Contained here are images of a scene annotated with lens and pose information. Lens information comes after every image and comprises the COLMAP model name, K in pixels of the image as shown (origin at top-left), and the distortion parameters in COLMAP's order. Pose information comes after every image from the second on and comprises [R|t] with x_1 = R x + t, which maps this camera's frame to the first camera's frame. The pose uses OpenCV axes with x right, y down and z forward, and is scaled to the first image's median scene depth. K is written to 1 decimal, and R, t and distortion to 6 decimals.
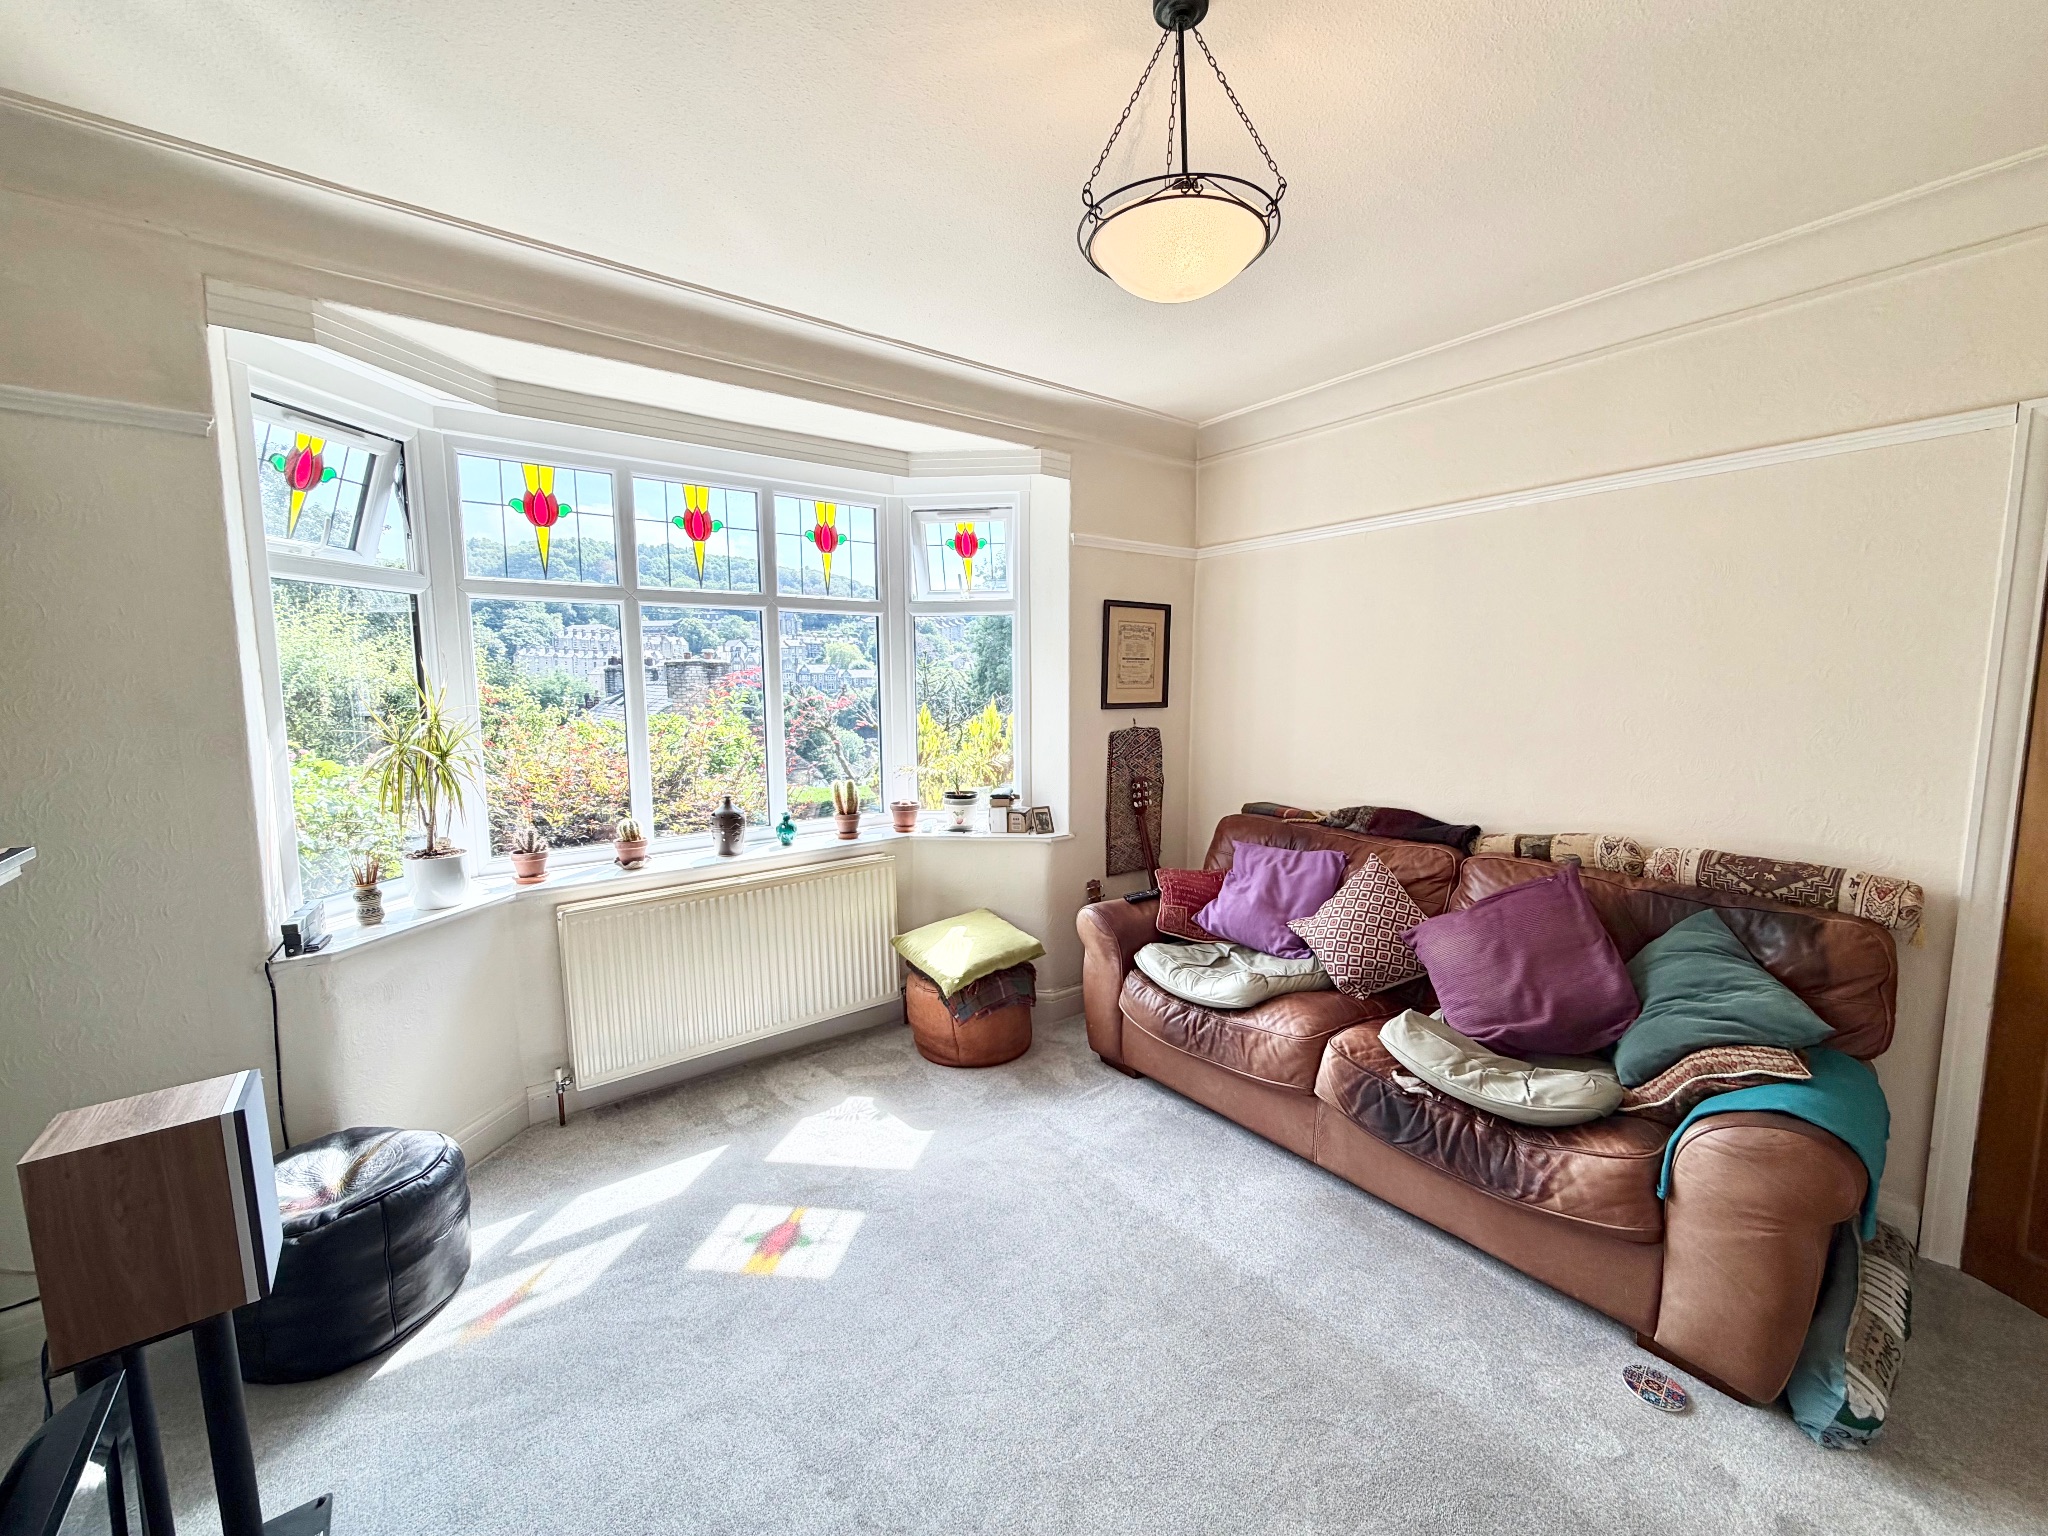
lens RADIAL K [[818.9, 0, 1022.8], [0, 818.9, 772.2], [0, 0, 1]] dist [-0.002003, 0.001733]
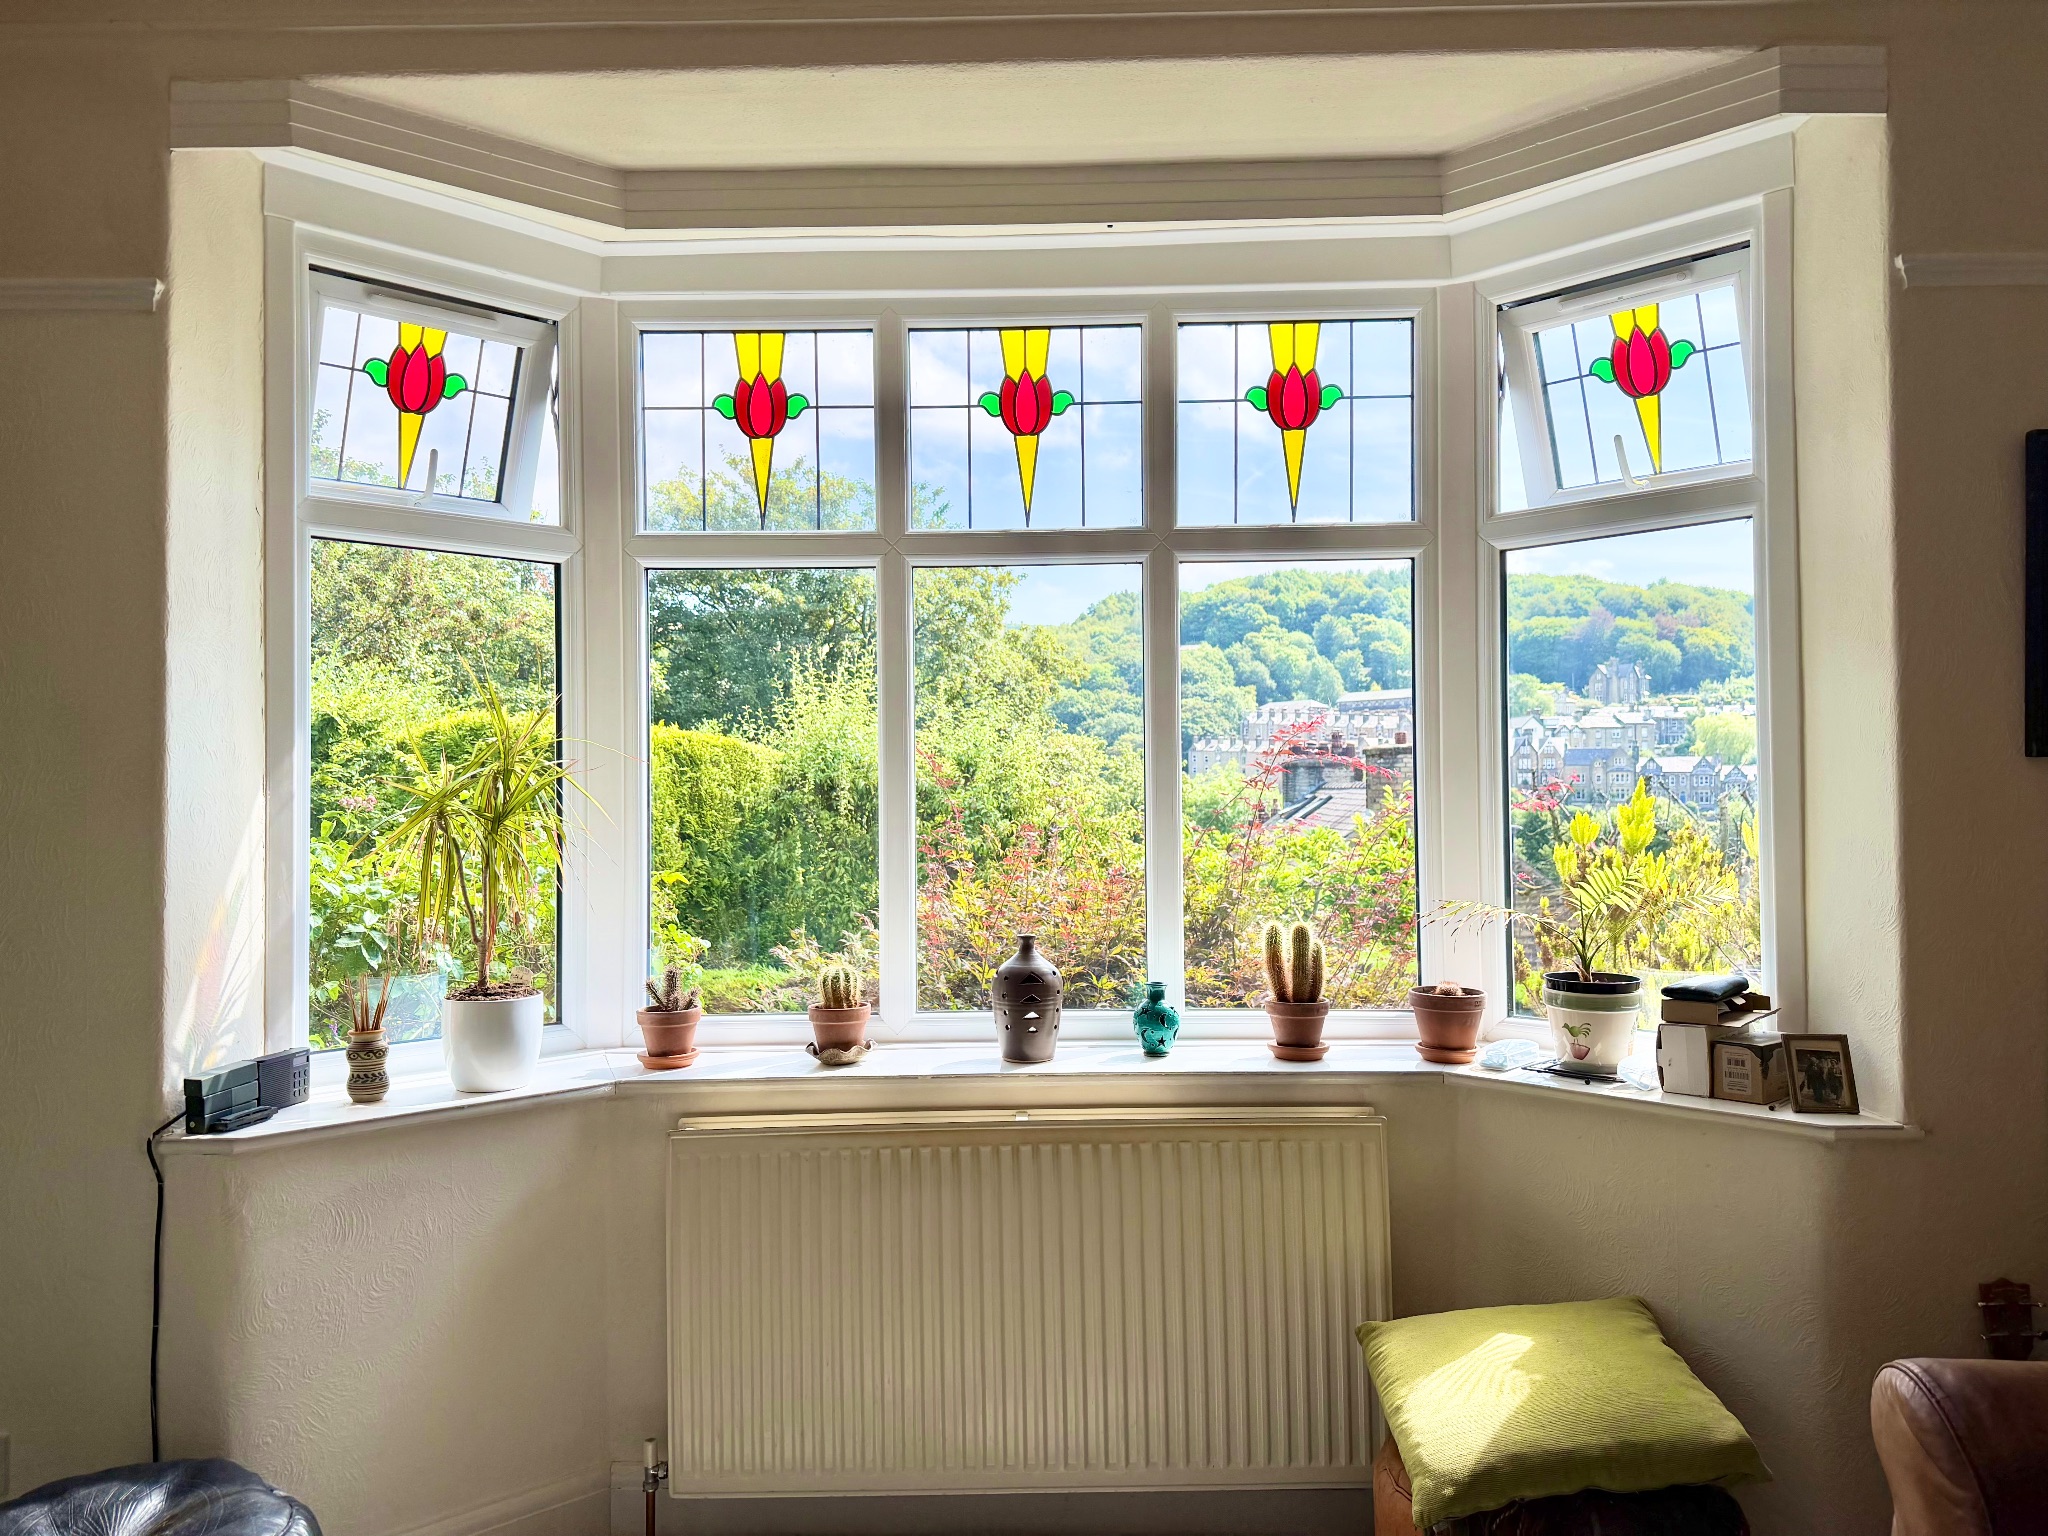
lens RADIAL K [[1435.0, 0, 1022.3], [0, 1435.0, 771.4], [0, 0, 1]] dist [0.059022, -0.061765]
pose [[0.783971, -0.009768, -0.620721, 0.151851], [-0.066347, 0.992831, -0.099420, 0.015622], [0.617242, 0.119125, 0.777702, 0.309914]]
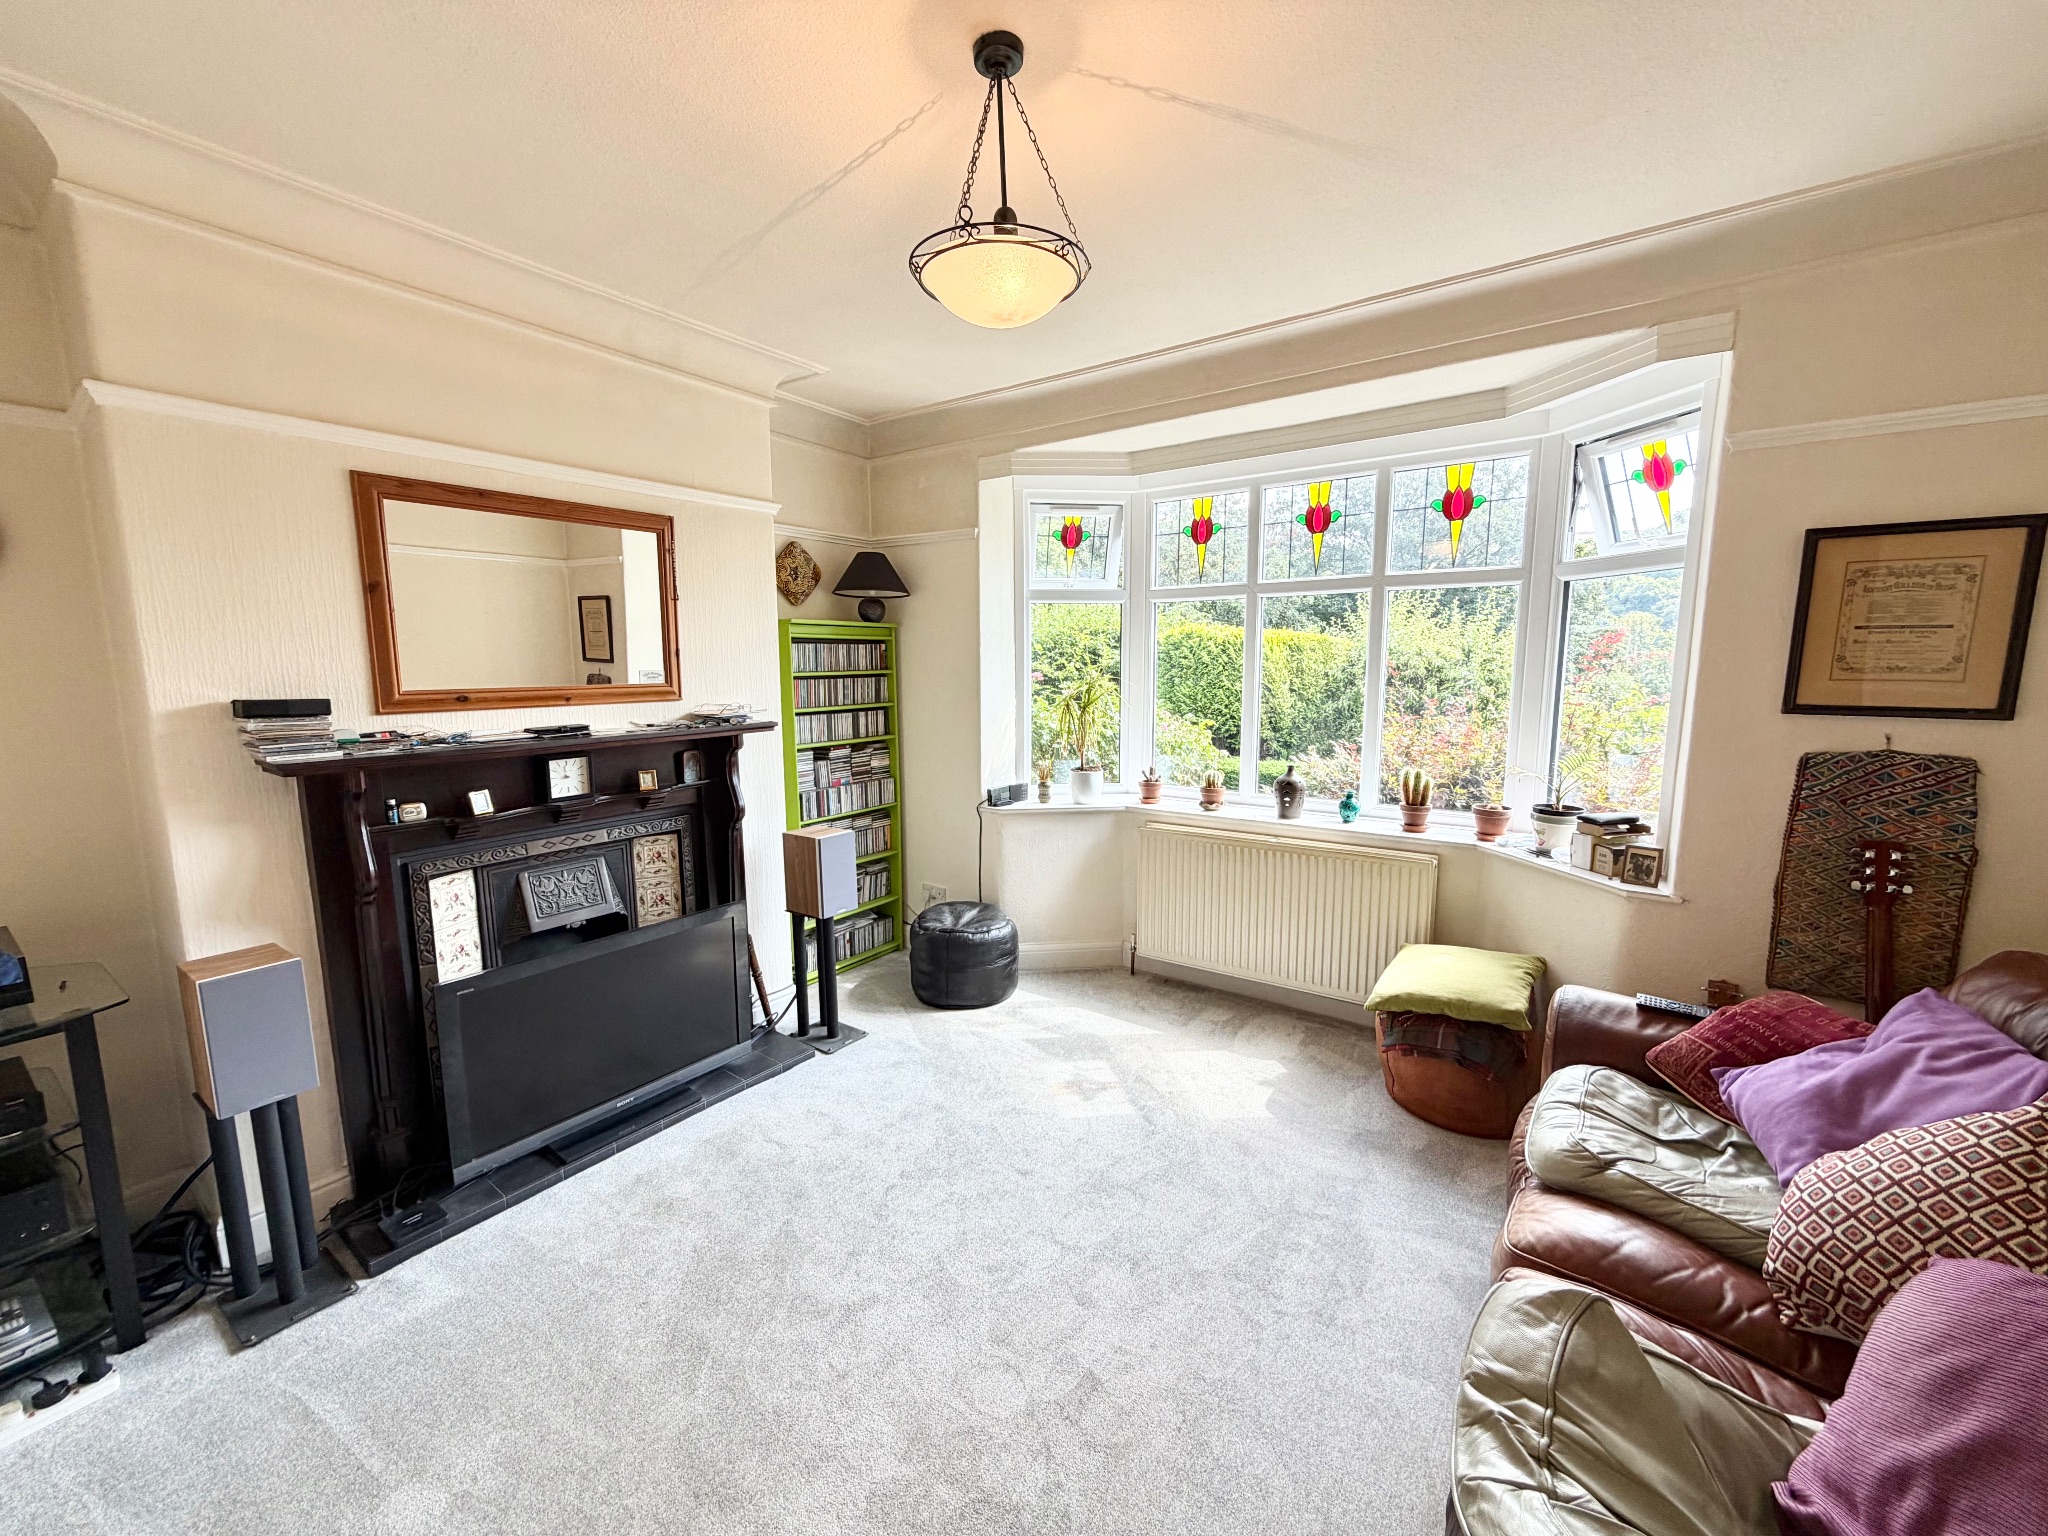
lens RADIAL K [[818.9, 0, 1025.2], [0, 818.9, 765.9], [0, 0, 1]] dist [-0.002003, 0.001733]
pose [[0.286807, 0.131868, -0.948869, 0.553473], [-0.104798, 0.988855, 0.105749, -0.046780], [0.952239, 0.069110, 0.297430, 0.307198]]
